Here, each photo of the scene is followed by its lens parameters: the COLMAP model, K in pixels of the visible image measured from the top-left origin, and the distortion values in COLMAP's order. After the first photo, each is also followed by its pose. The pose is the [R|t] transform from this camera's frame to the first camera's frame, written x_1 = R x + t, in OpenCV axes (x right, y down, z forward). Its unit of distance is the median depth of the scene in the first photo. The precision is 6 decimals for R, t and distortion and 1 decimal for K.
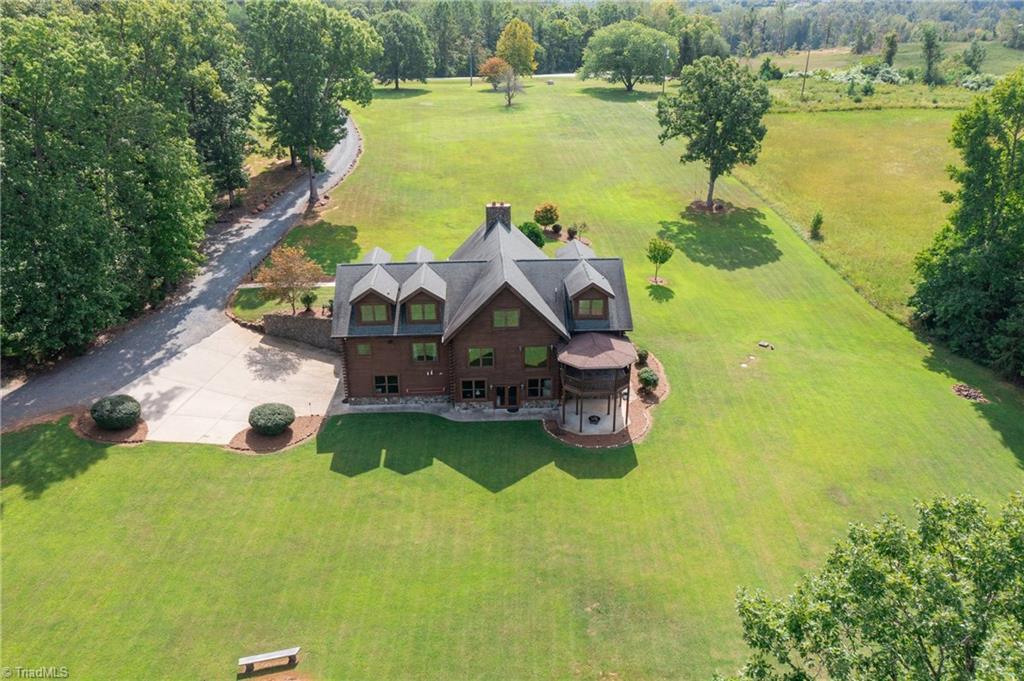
lens RADIAL K [[815.9, 0, 512.0], [0, 815.9, 337.9], [0, 0, 1]] dist [-0.014166, -0.014890]
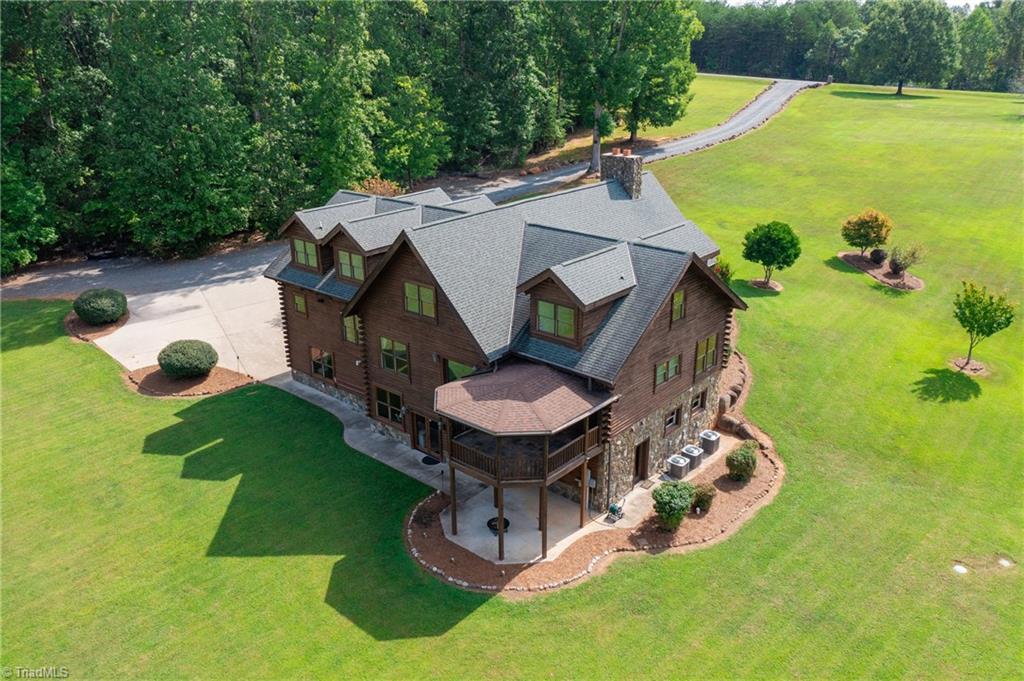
lens RADIAL K [[815.9, 0, 507.4], [0, 815.9, 336.8], [0, 0, 1]] dist [-0.014166, -0.014890]
pose [[0.715125, 0.238858, -0.656919, 0.415437], [-0.279266, 0.959171, 0.044748, -0.040363], [0.640786, 0.151454, 0.752632, 0.585825]]
